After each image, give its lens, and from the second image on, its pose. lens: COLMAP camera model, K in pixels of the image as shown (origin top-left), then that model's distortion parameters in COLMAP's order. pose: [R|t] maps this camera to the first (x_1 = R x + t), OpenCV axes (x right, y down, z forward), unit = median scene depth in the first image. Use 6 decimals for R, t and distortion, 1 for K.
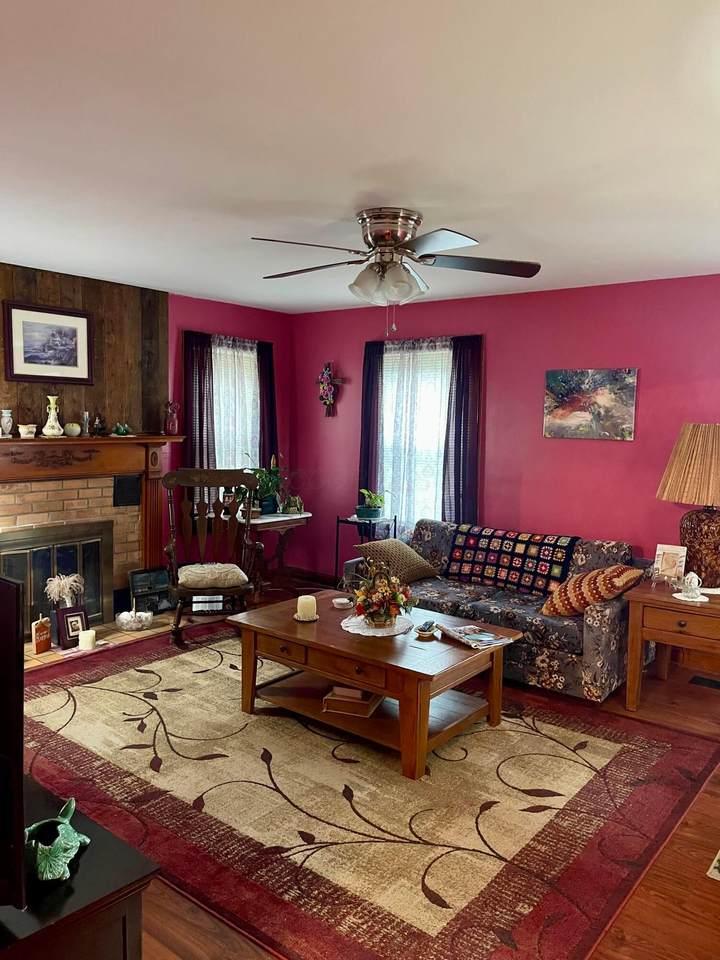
lens RADIAL K [[722.3, 0, 357.9], [0, 722.3, 480.8], [0, 0, 1]] dist [0.016398, -0.001240]
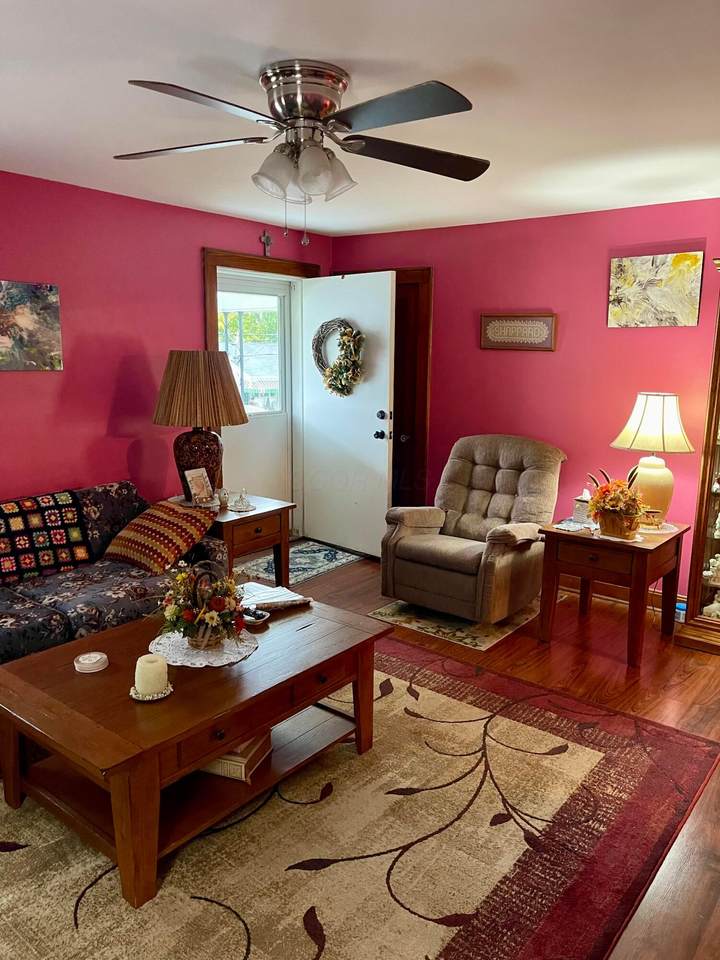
lens RADIAL K [[722.3, 0, 358.0], [0, 722.3, 481.5], [0, 0, 1]] dist [0.016398, -0.001240]
pose [[0.006491, -0.202348, 0.979292, -0.510216], [0.083459, 0.976006, 0.201116, -0.071790], [-0.996490, 0.080425, 0.023223, 0.649878]]
